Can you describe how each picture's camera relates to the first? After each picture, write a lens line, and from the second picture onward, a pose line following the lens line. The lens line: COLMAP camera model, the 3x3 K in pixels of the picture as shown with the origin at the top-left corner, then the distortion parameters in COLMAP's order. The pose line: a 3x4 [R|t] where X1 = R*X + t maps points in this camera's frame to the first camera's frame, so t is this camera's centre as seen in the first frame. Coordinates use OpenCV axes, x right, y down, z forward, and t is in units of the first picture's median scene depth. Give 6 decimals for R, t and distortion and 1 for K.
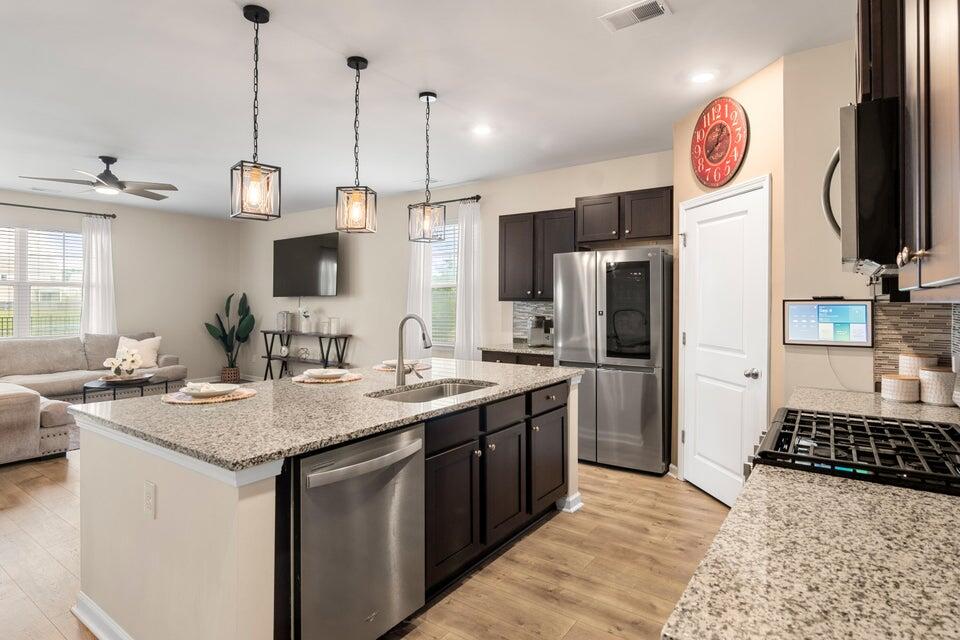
lens RADIAL K [[517.0, 0, 476.1], [0, 517.0, 293.4], [0, 0, 1]] dist [0.000108, 0.000200]
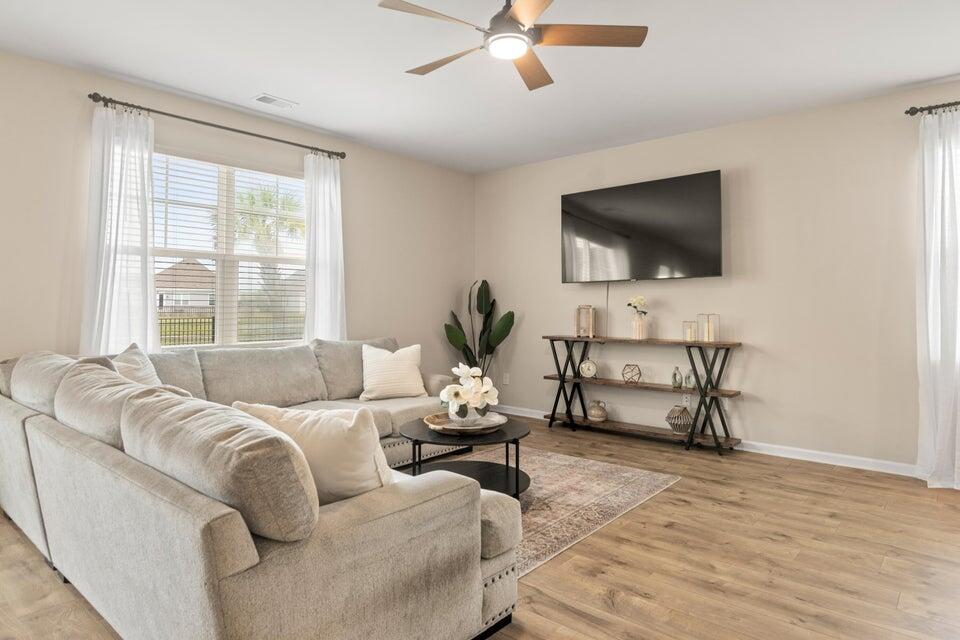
lens RADIAL K [[575.1, 0, 466.3], [0, 575.1, 299.4], [0, 0, 1]] dist [-0.059241, 0.176329]
pose [[0.994517, -0.005652, -0.104425, -0.480818], [0.006280, 0.999964, 0.005681, 0.024827], [0.104389, -0.006305, 0.994517, 0.318940]]
